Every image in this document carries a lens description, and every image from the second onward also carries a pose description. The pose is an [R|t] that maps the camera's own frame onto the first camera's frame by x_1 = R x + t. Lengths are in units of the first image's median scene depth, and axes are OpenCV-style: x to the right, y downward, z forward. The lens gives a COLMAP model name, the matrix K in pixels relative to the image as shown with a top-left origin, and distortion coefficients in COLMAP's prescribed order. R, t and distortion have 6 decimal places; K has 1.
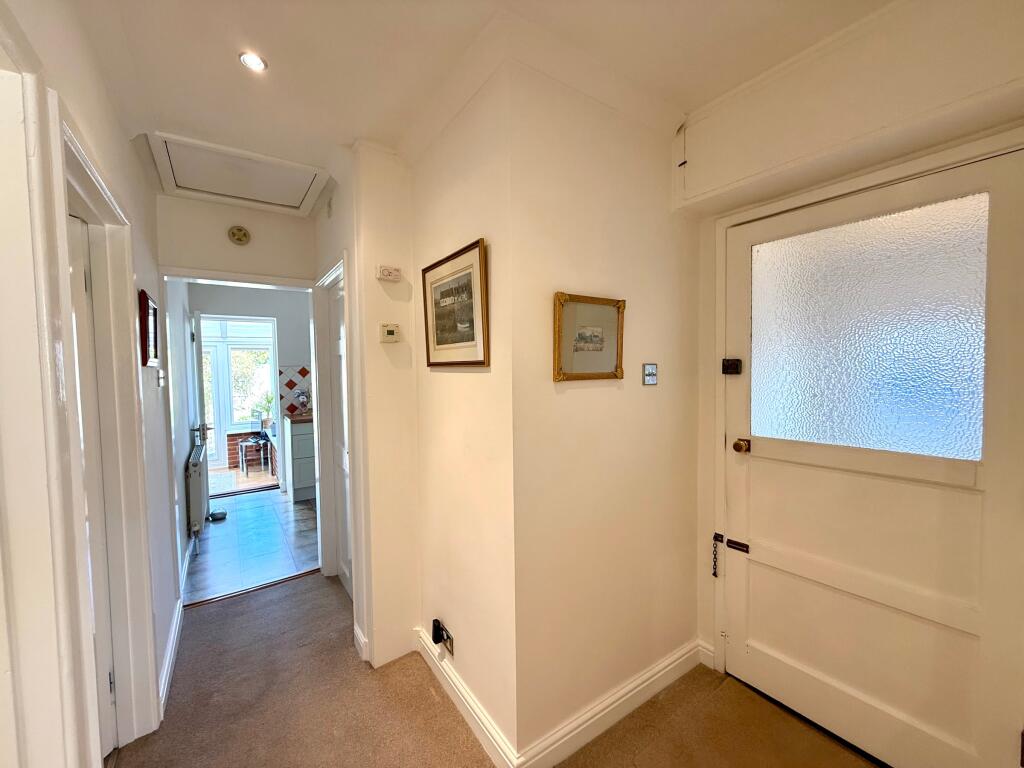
lens RADIAL K [[419.4, 0, 505.1], [0, 419.4, 386.5], [0, 0, 1]] dist [0.000190, -0.000066]
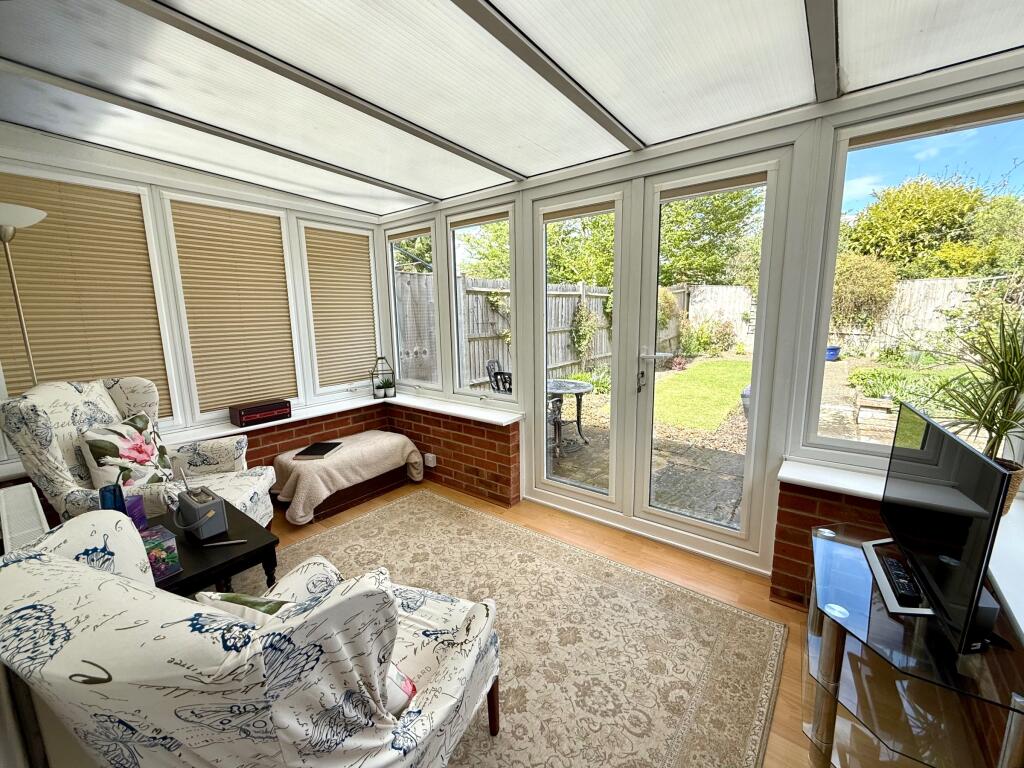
lens RADIAL K [[419.4, 0, 506.1], [0, 419.4, 382.5], [0, 0, 1]] dist [0.000190, -0.000066]
pose [[0.300226, 0.166551, -0.939215, -0.472372], [-0.029539, 0.985789, 0.165368, 0.012291], [0.953410, -0.021904, 0.300880, 0.751765]]
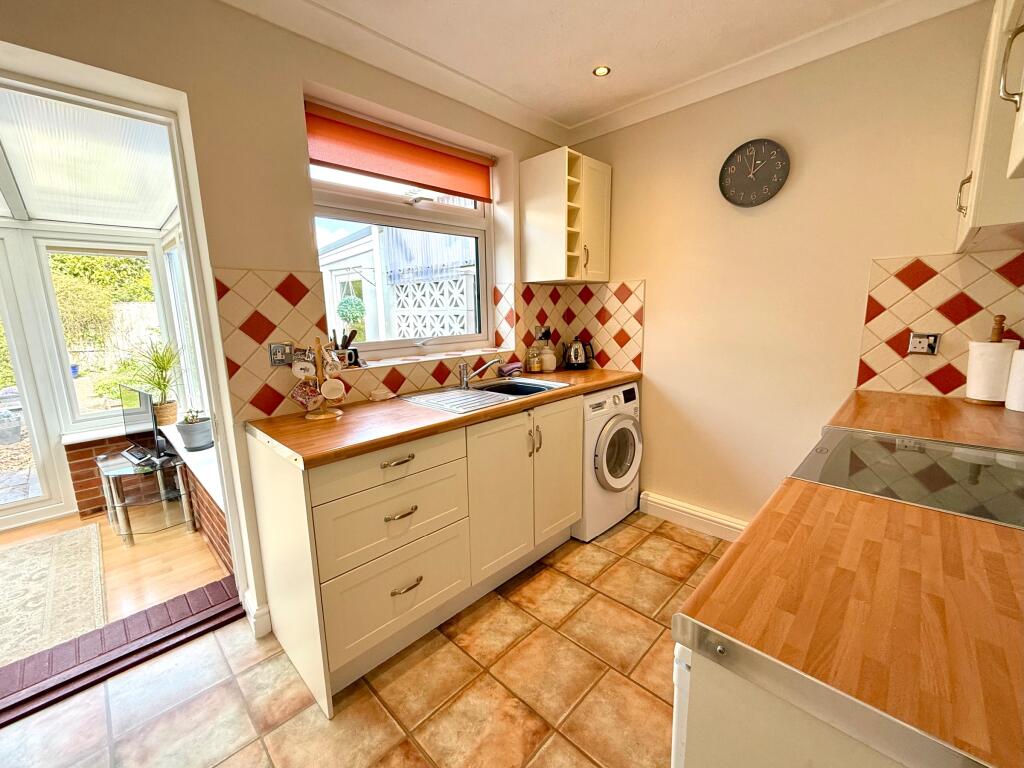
lens RADIAL K [[419.4, 0, 513.6], [0, 419.4, 382.3], [0, 0, 1]] dist [0.000190, -0.000066]
pose [[0.976755, -0.041241, 0.210355, -0.288478], [0.015536, 0.992358, 0.122413, 0.000749], [-0.213795, -0.116299, 0.969931, 0.474824]]
